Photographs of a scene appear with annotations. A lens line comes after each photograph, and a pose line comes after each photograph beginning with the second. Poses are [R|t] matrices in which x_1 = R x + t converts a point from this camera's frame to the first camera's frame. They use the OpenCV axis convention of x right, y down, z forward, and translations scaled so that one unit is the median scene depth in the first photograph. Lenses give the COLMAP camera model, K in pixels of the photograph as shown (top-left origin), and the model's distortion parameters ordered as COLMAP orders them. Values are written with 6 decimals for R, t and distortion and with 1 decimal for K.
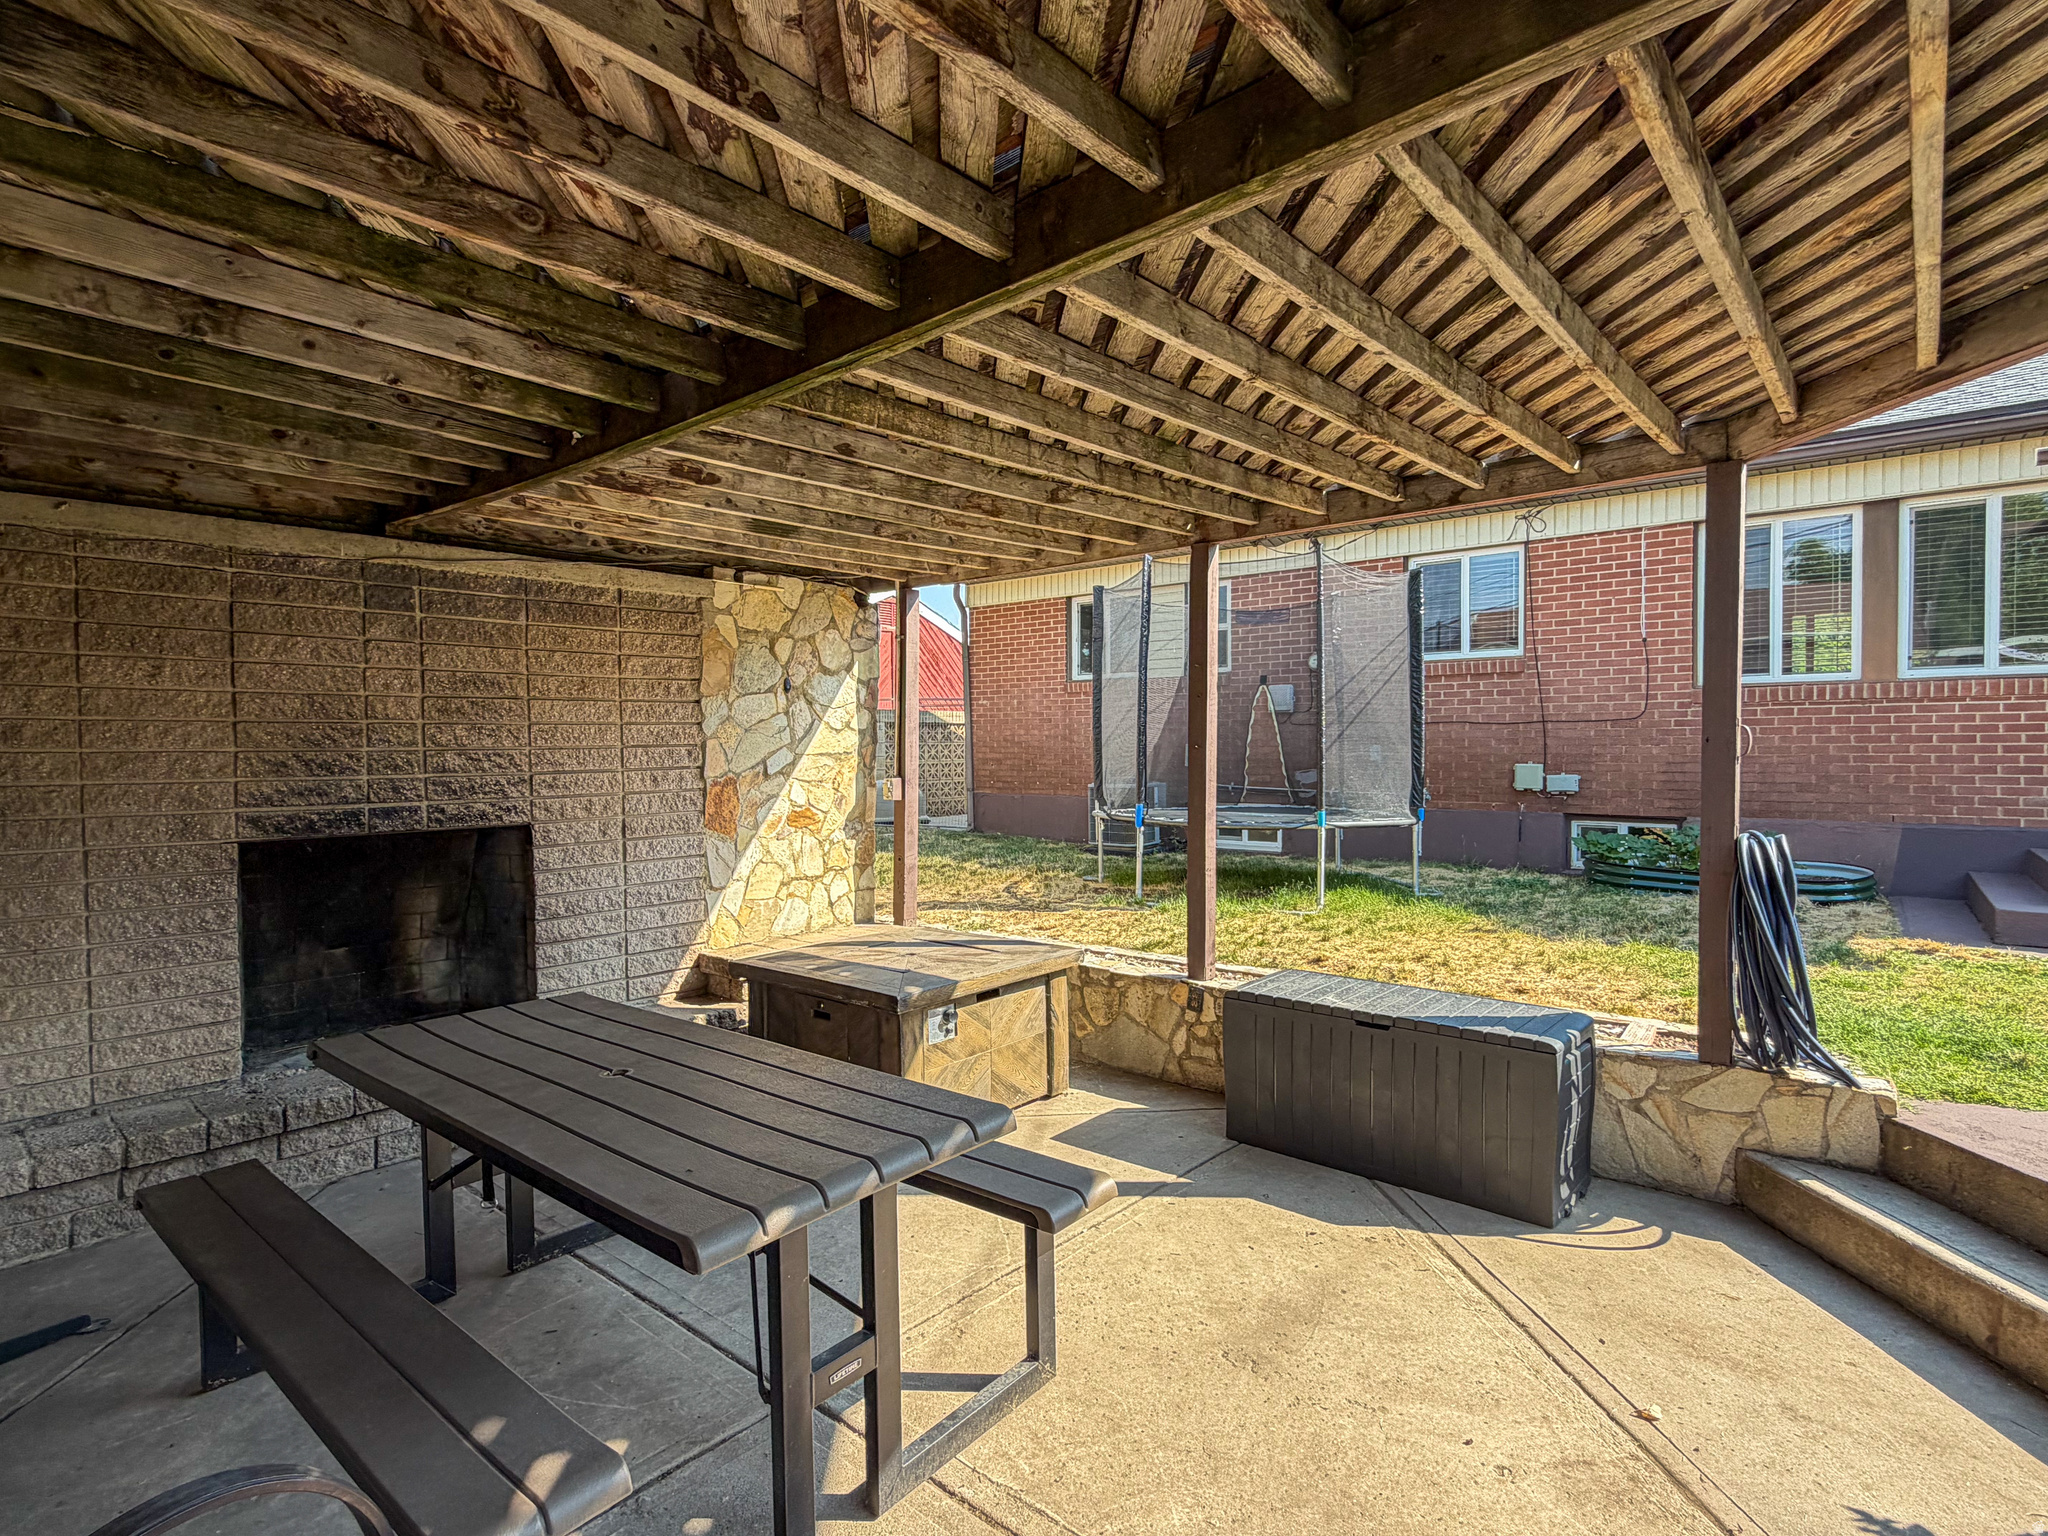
lens RADIAL K [[1038.6, 0, 1024.9], [0, 1038.6, 775.6], [0, 0, 1]] dist [-0.003091, -0.001166]
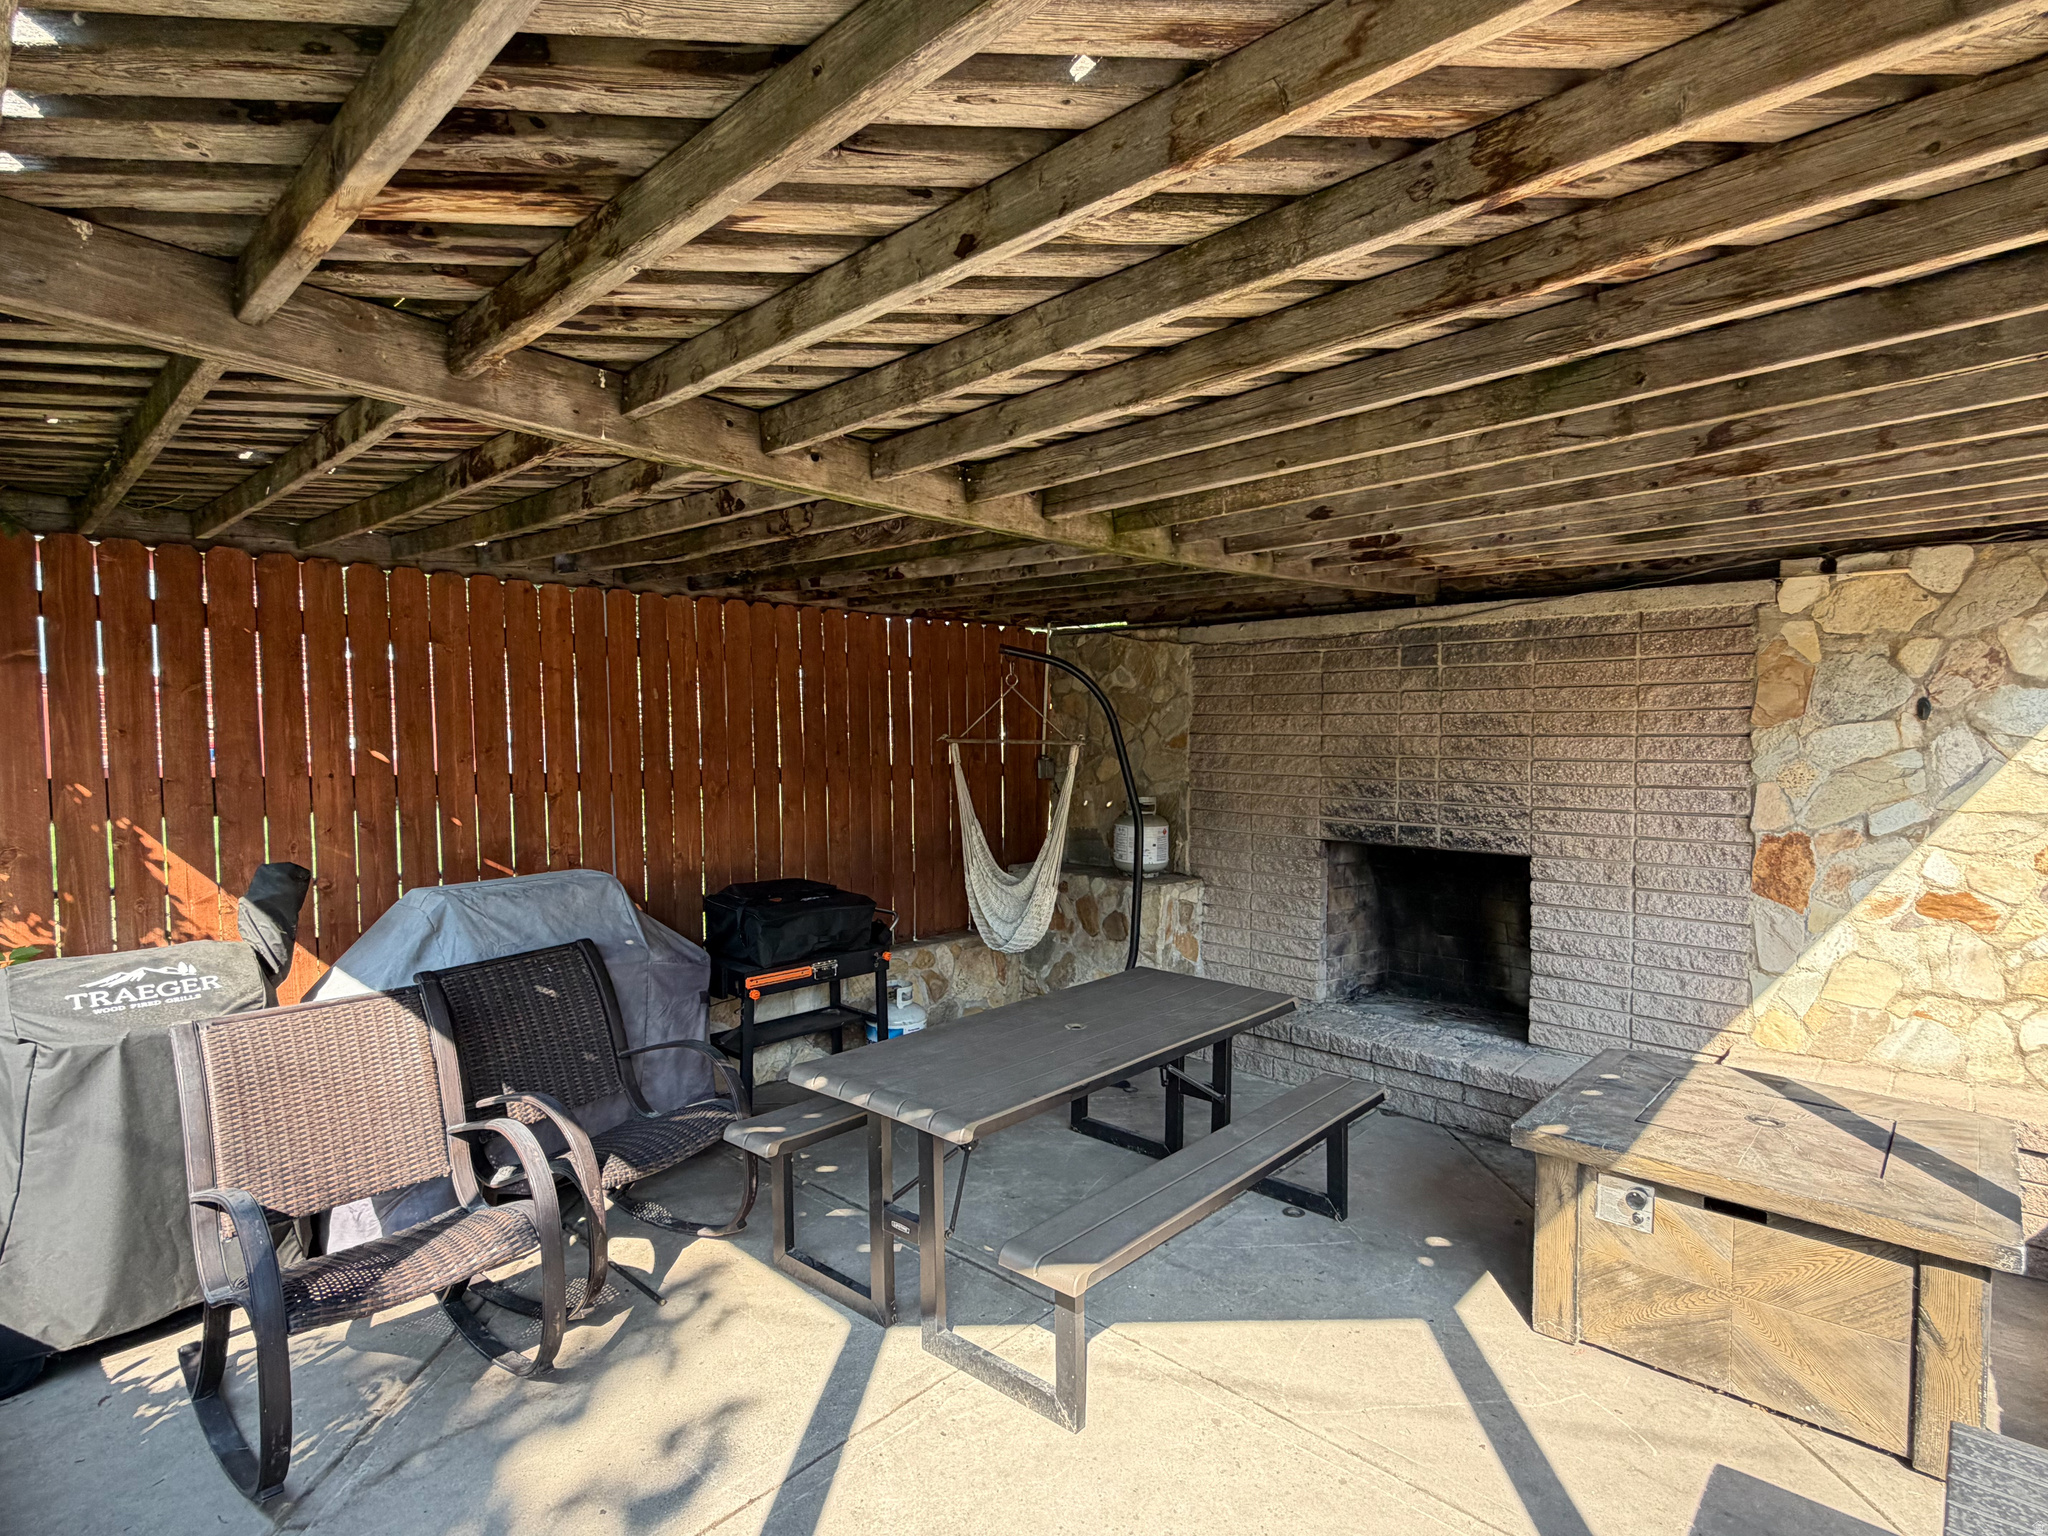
lens RADIAL K [[1038.6, 0, 1023.9], [0, 1038.6, 773.2], [0, 0, 1]] dist [-0.003091, -0.001166]
pose [[-0.037312, 0.056272, -0.997718, 0.509668], [-0.025178, 0.998043, 0.057232, -0.073864], [0.998986, 0.027256, -0.035822, 0.471607]]
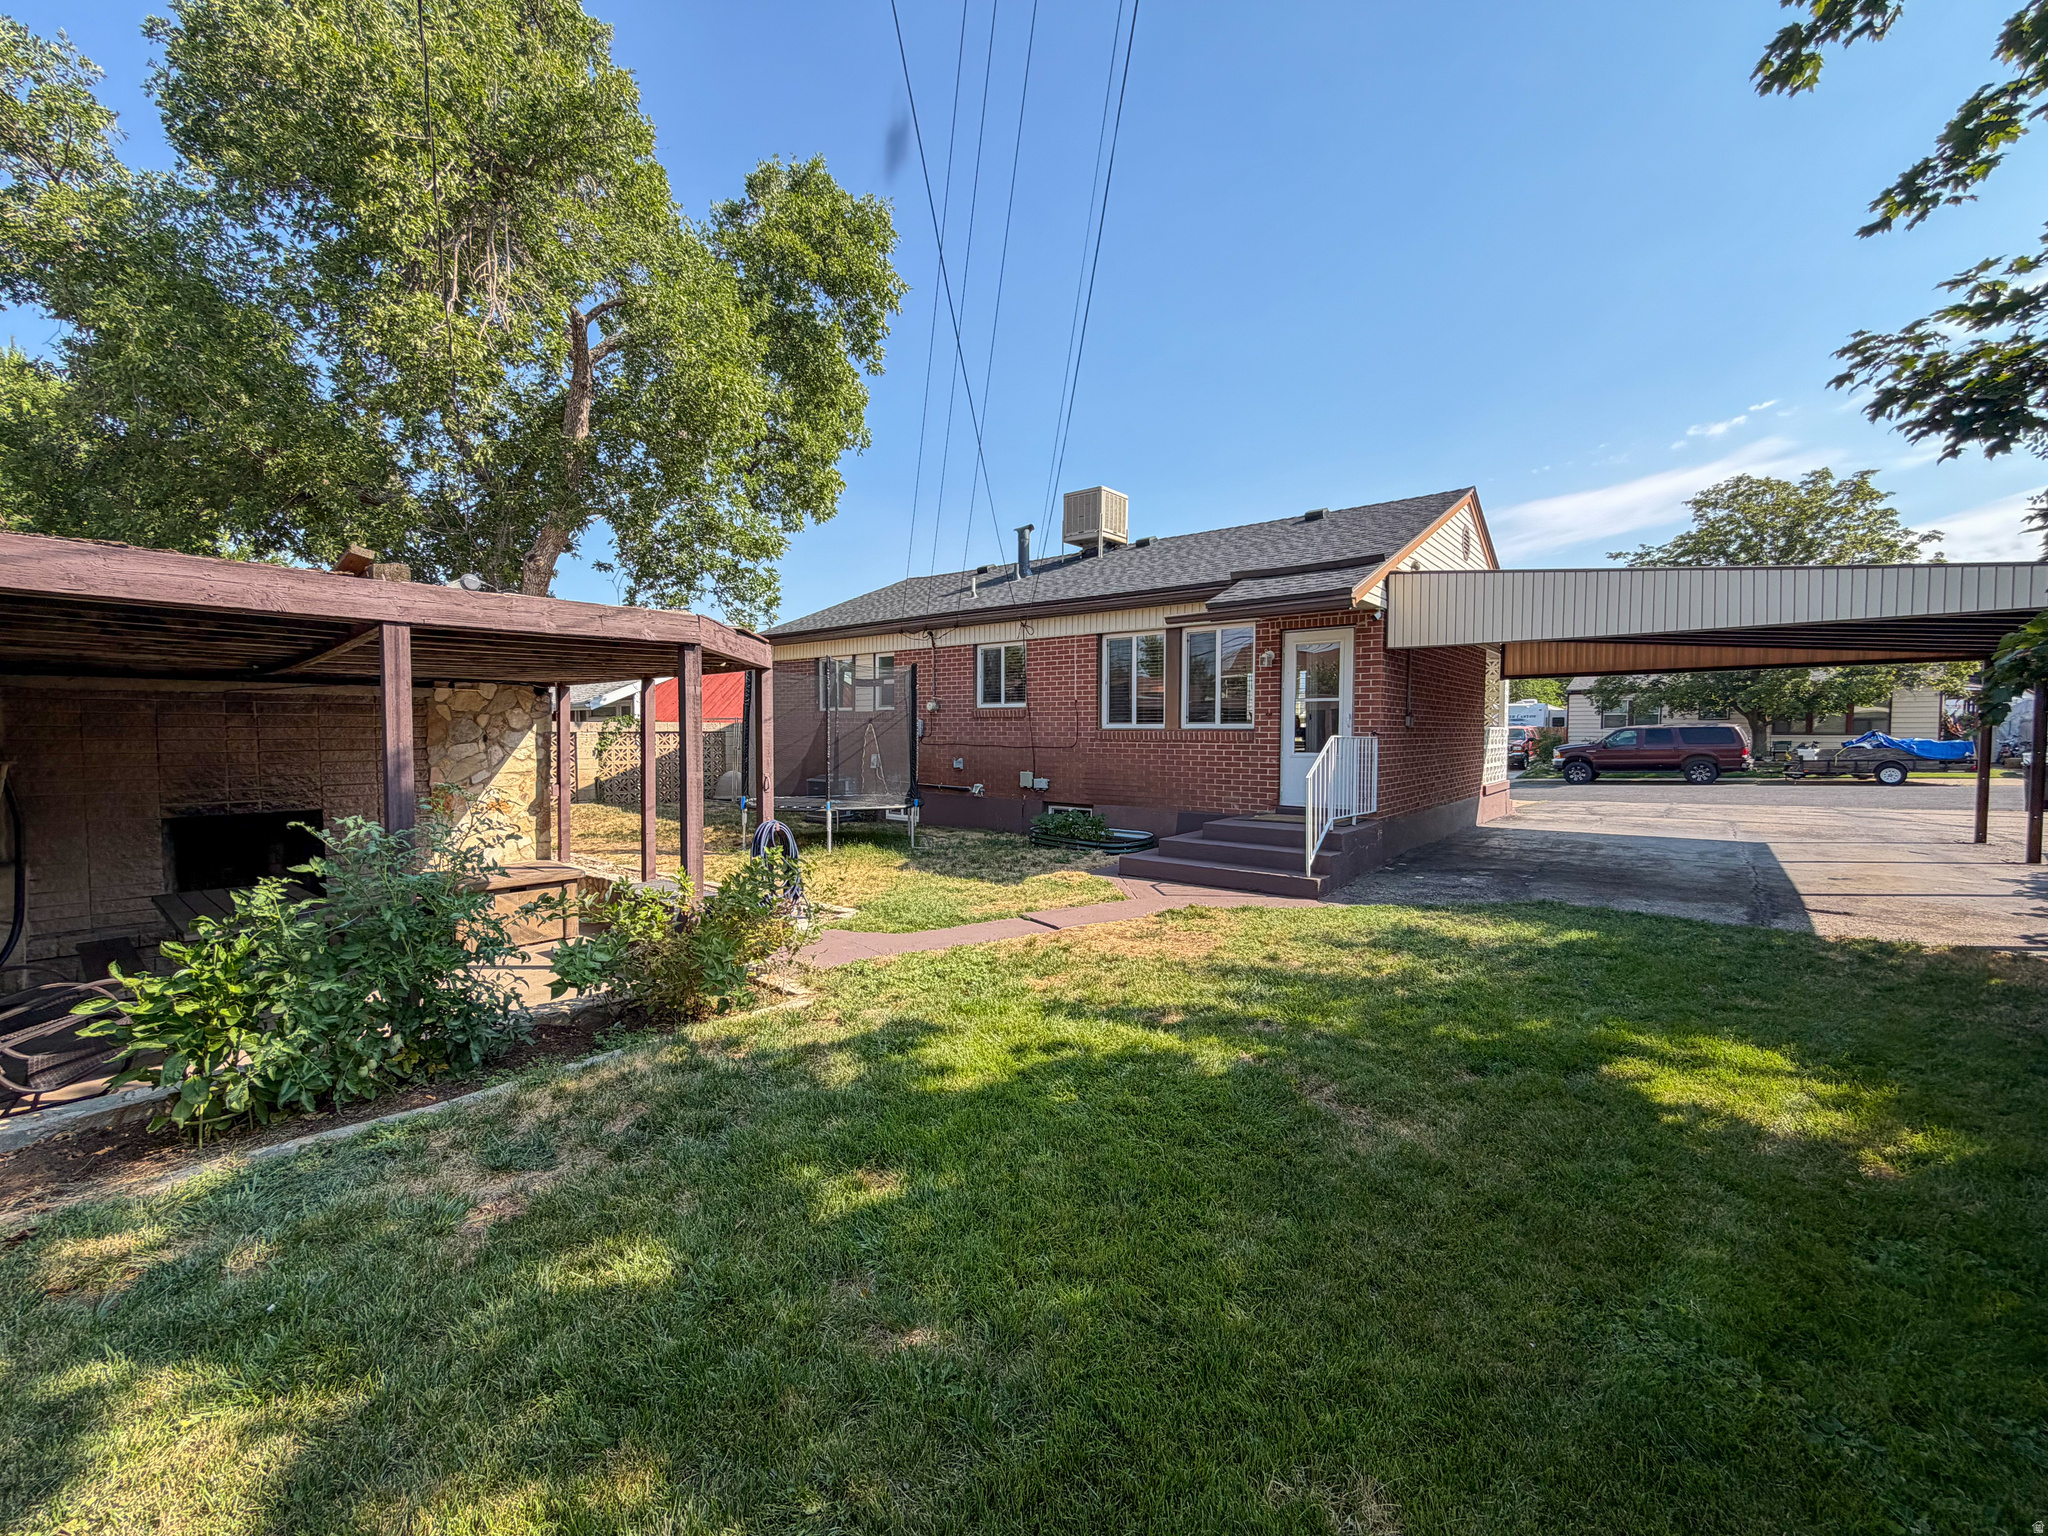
lens RADIAL K [[817.9, 0, 1024.5], [0, 817.9, 770.6], [0, 0, 1]] dist [-0.008954, -0.000244]
pose [[0.999981, 0.004341, 0.004352, 0.849567], [-0.004397, 0.999905, 0.013032, -0.054280], [-0.004295, -0.013050, 0.999906, -0.594111]]
